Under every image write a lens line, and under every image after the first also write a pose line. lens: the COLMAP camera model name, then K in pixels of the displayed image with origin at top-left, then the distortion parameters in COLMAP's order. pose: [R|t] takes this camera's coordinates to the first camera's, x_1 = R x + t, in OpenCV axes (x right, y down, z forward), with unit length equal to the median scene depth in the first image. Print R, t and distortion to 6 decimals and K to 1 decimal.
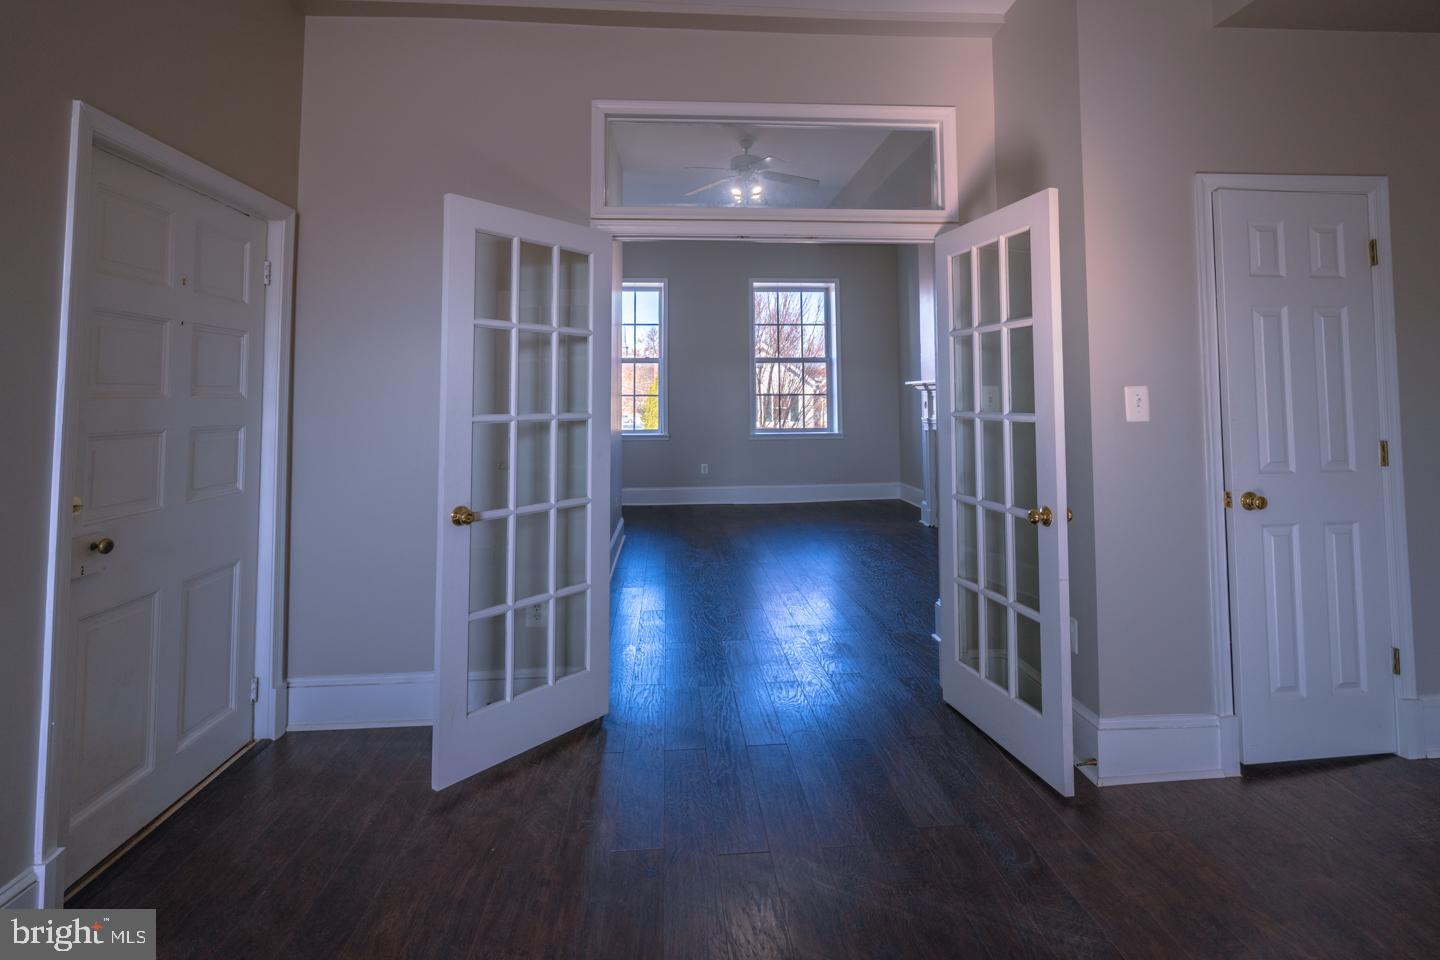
lens RADIAL K [[689.8, 0, 720.1], [0, 689.8, 361.6], [0, 0, 1]] dist [-0.002192, 0.000640]
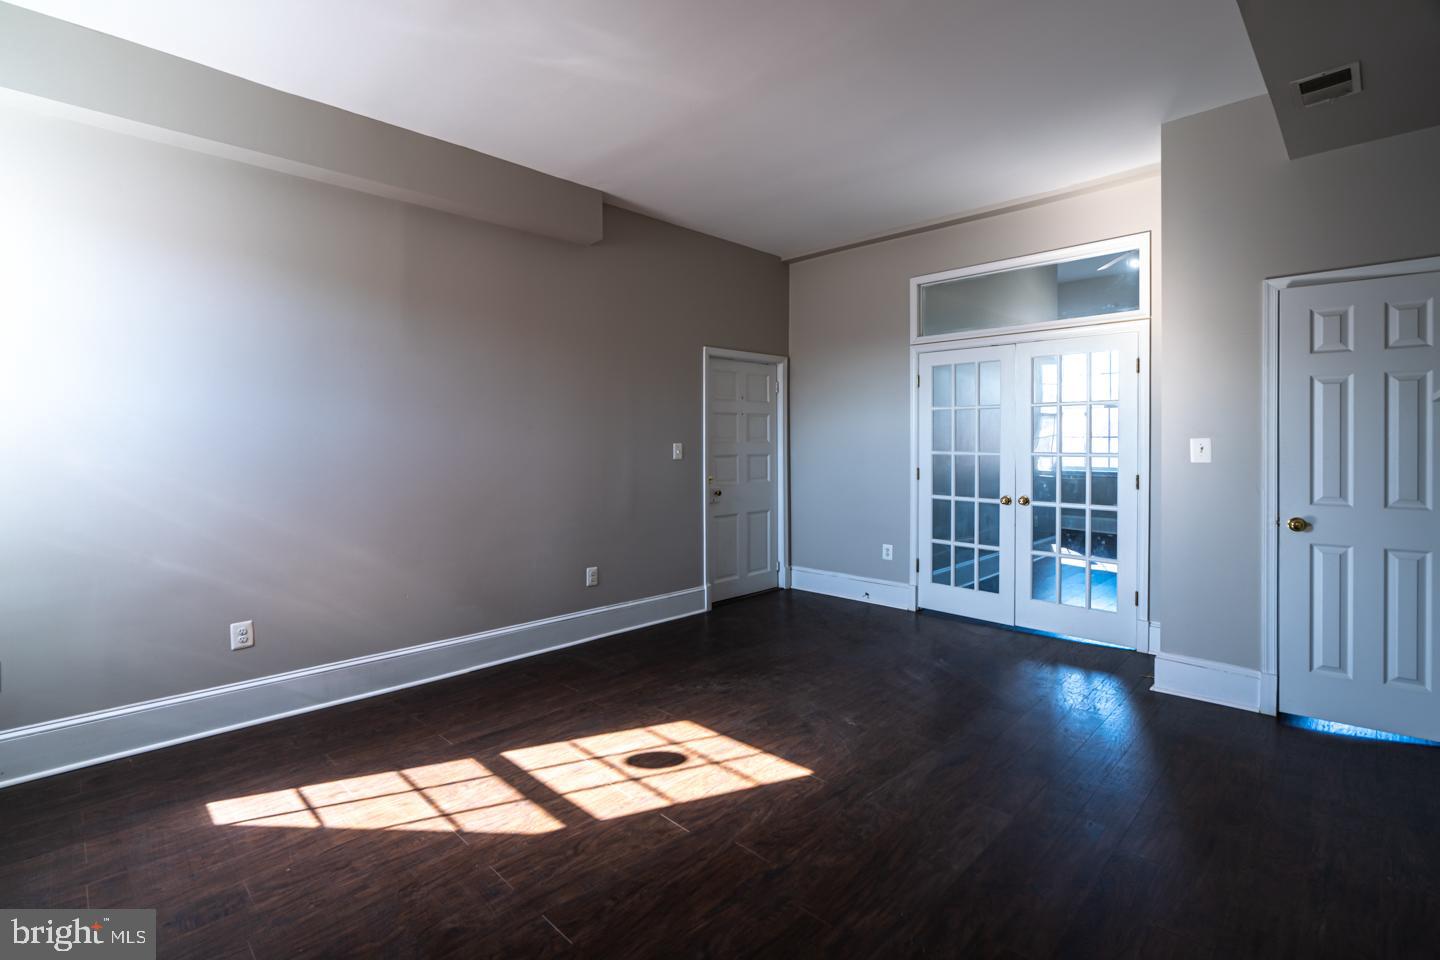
lens RADIAL K [[679.6, 0, 720.0], [0, 679.6, 480.0], [0, 0, 1]] dist [-0.002382, -0.000145]
pose [[0.658219, 0.047463, -0.751329, 1.004381], [0.041001, 0.994269, 0.098729, -0.059137], [0.751709, -0.095790, 0.652501, -0.692059]]
